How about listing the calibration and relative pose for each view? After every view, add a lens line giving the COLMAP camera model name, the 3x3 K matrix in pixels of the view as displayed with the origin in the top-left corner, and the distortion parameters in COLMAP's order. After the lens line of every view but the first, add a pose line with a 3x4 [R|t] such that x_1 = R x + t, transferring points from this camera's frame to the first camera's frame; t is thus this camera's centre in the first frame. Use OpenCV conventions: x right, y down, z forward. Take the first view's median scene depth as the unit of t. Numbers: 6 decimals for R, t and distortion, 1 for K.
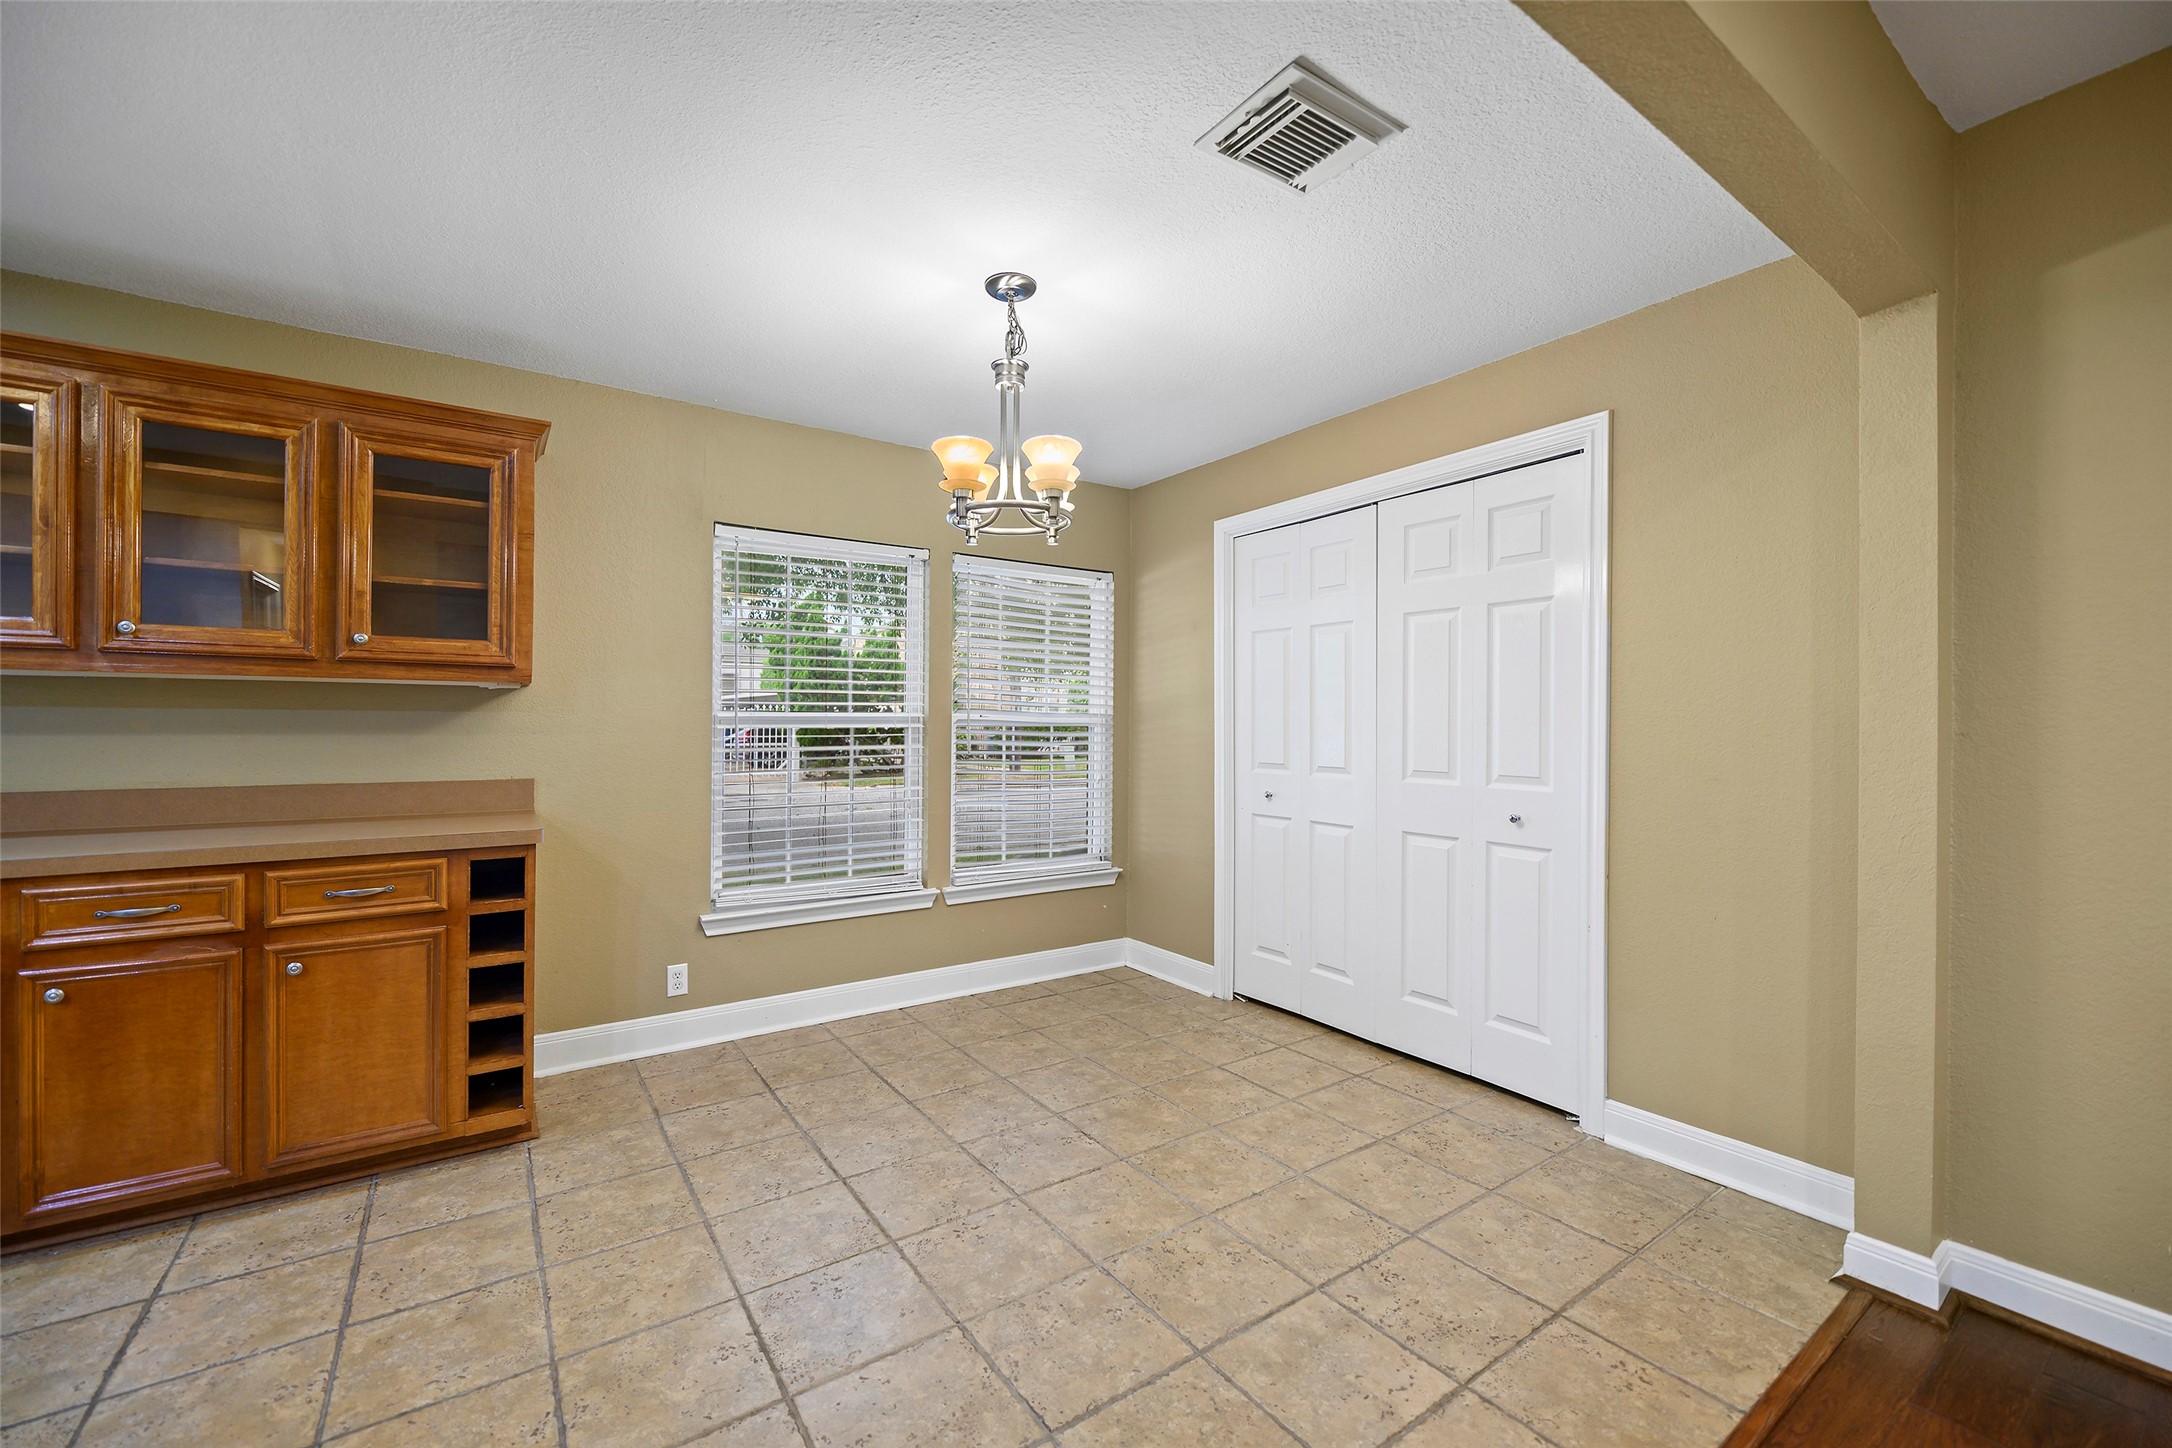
lens RADIAL K [[868.2, 0, 1082.1], [0, 868.2, 720.0], [0, 0, 1]] dist [-0.006568, -0.000310]
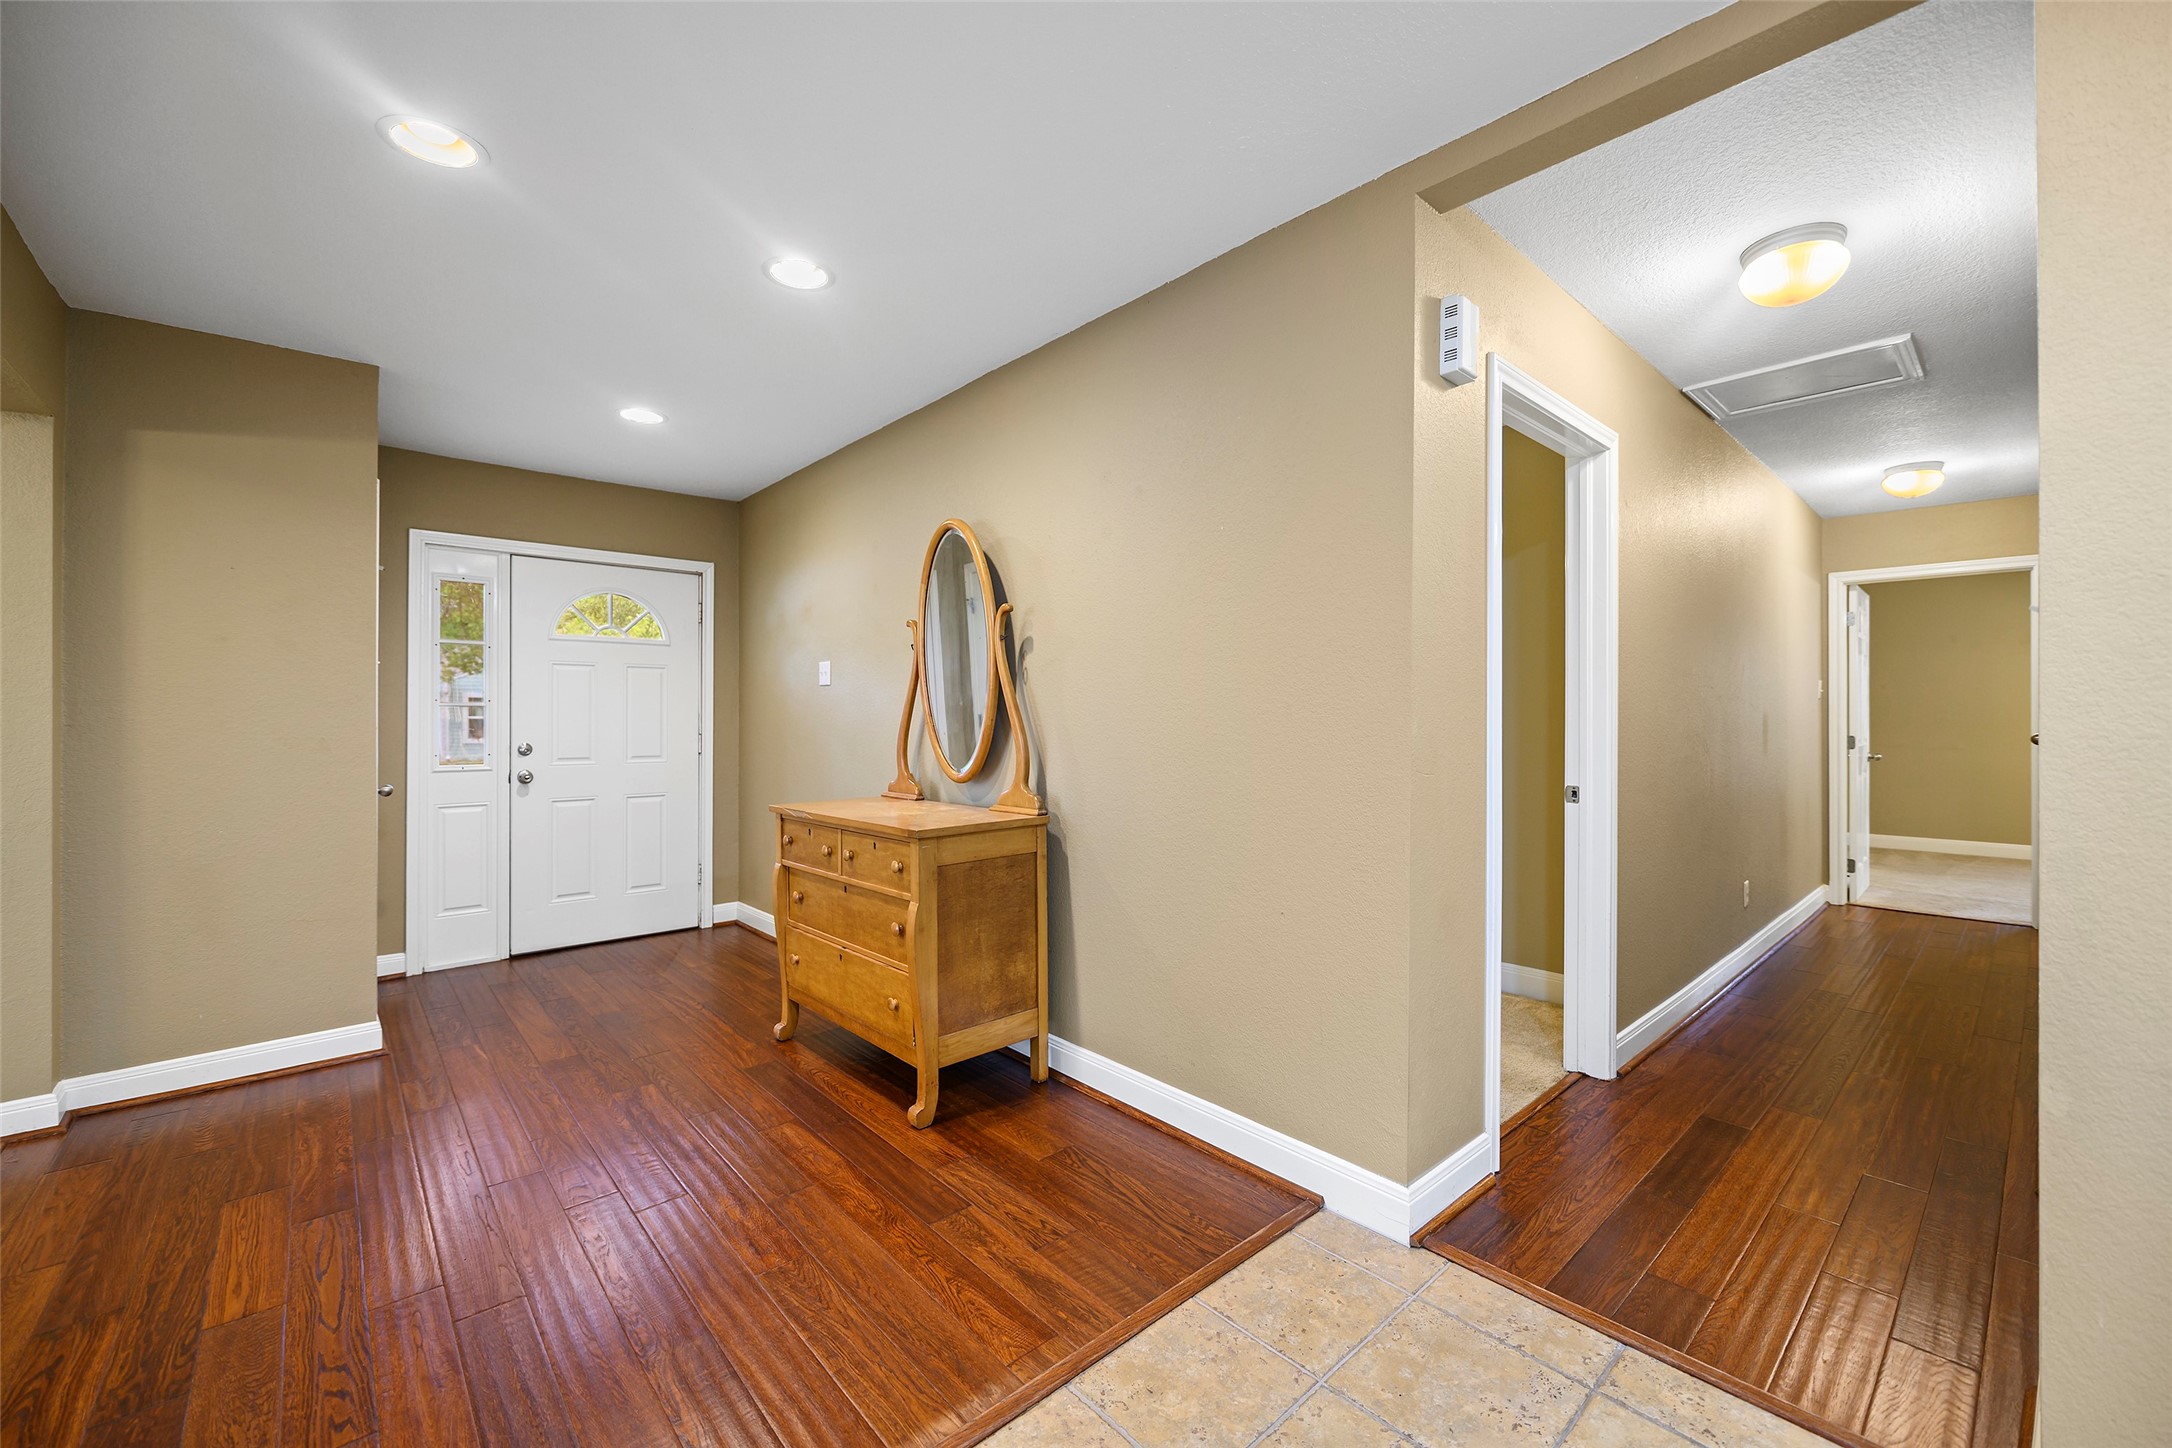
lens RADIAL K [[868.2, 0, 1082.1], [0, 868.2, 720.0], [0, 0, 1]] dist [-0.006568, -0.000310]
pose [[-0.113122, -0.009440, 0.993536, -0.434274], [-0.004933, 0.999948, 0.008939, -0.009816], [-0.993569, -0.003890, -0.113163, -0.375960]]
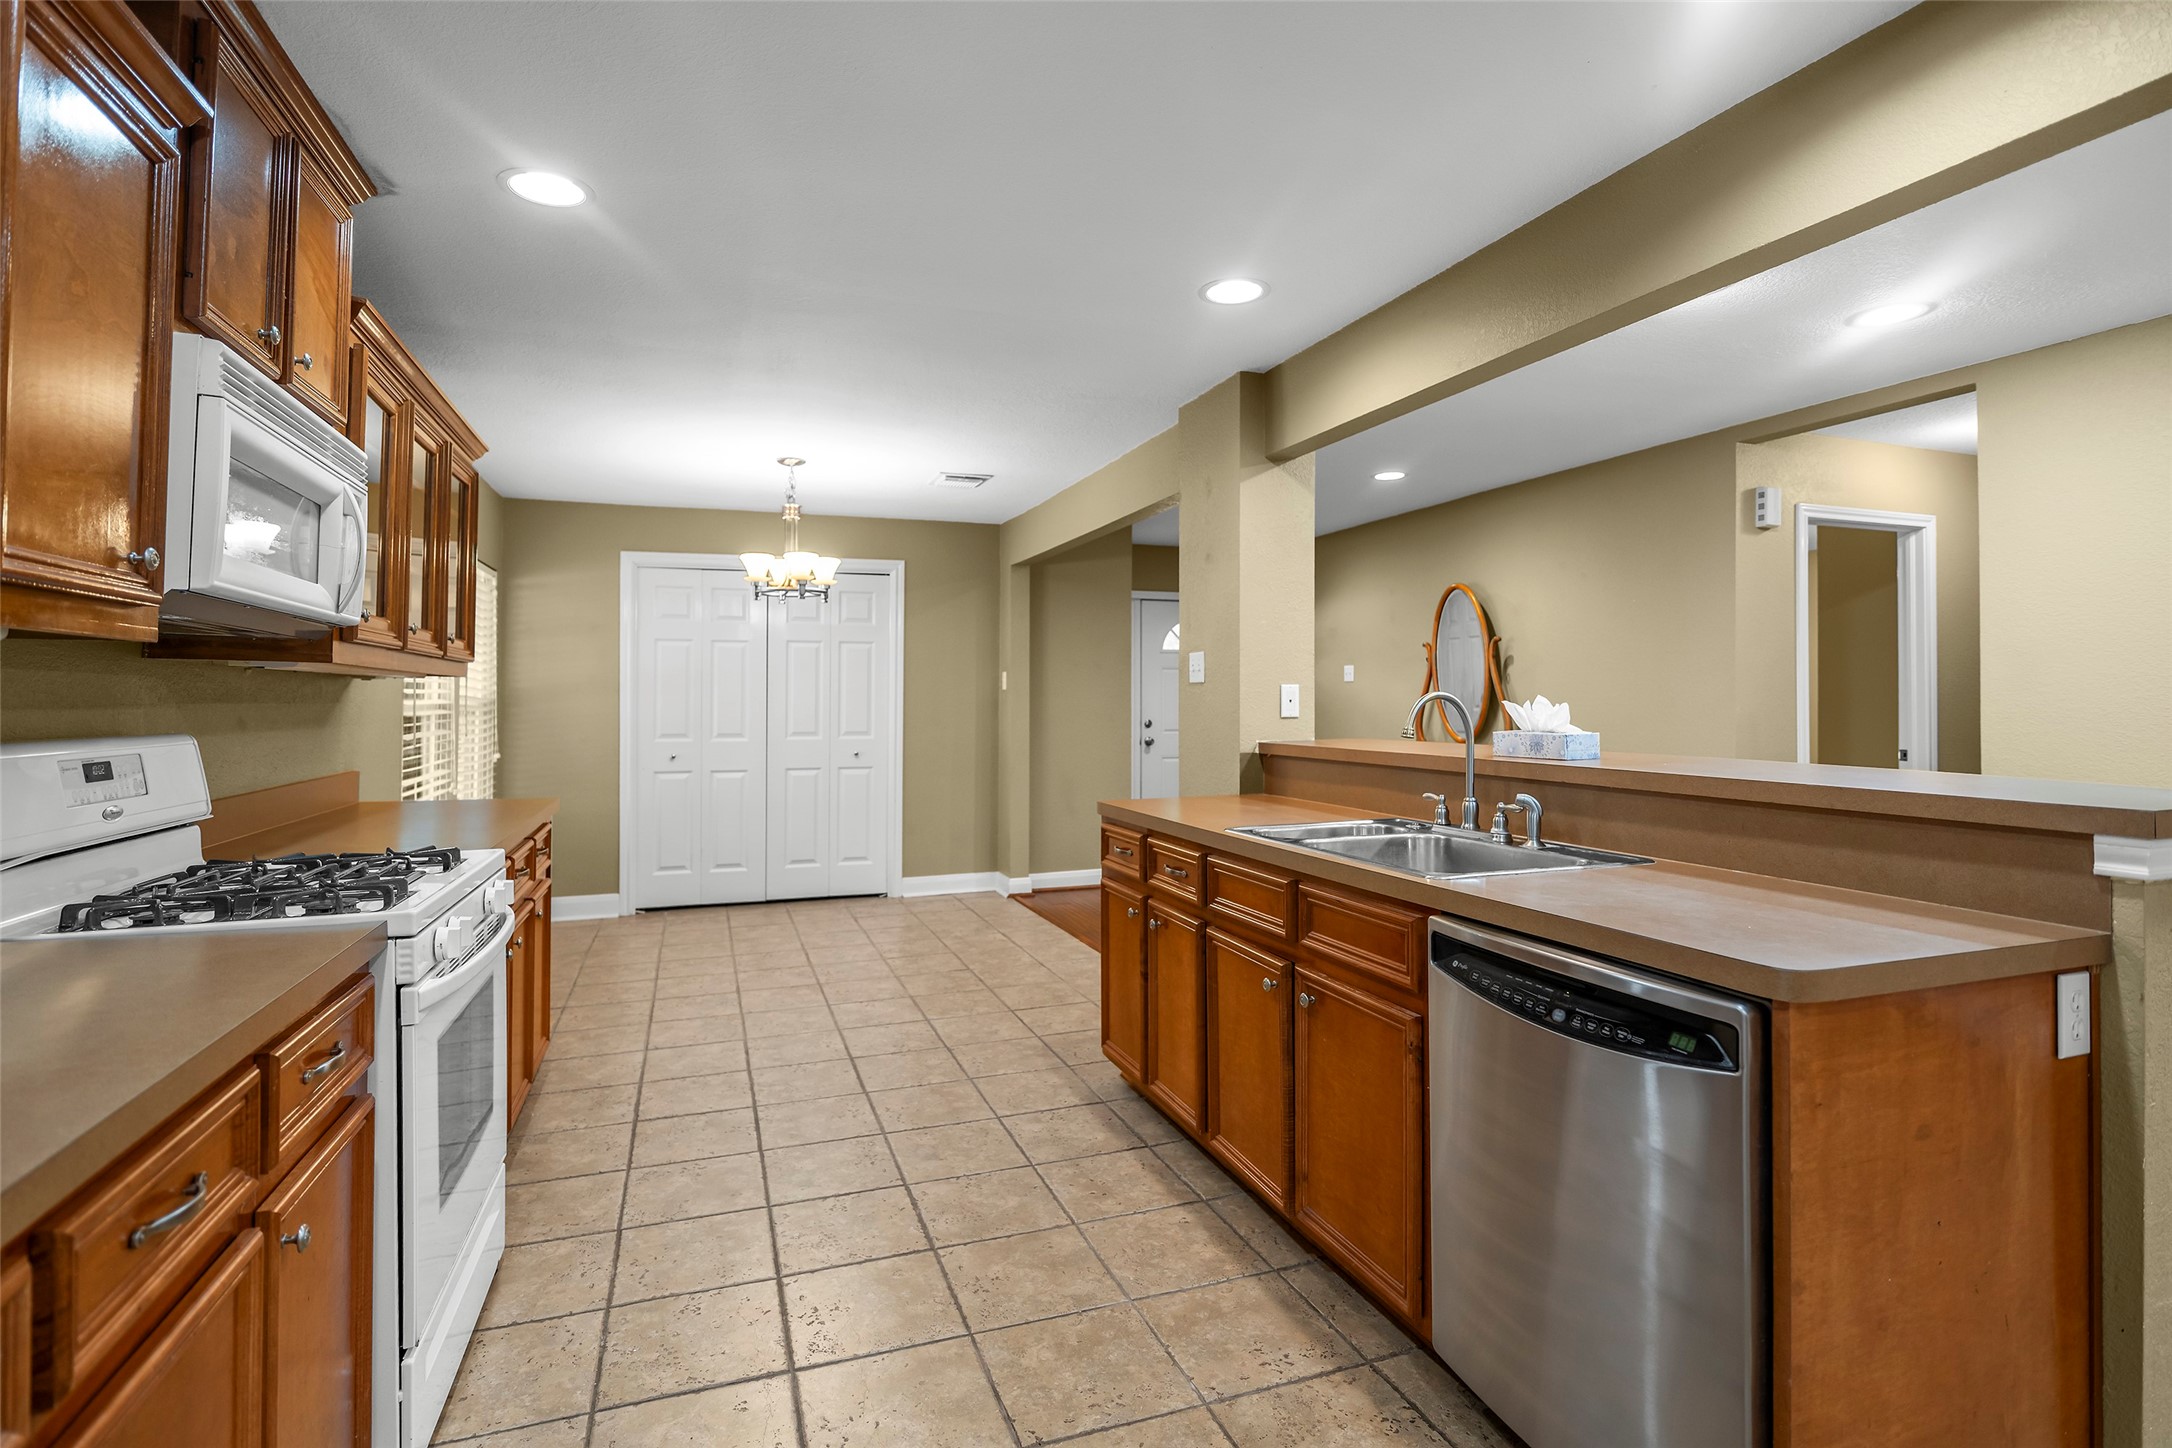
lens RADIAL K [[1053.4, 0, 1078.8], [0, 1053.4, 691.4], [0, 0, 1]] dist [-0.002414, -0.000205]
pose [[0.264150, 0.002196, 0.964479, -1.830616], [-0.000701, 0.999998, -0.002085, -0.023817], [-0.964481, -0.000125, 0.264151, -0.118115]]
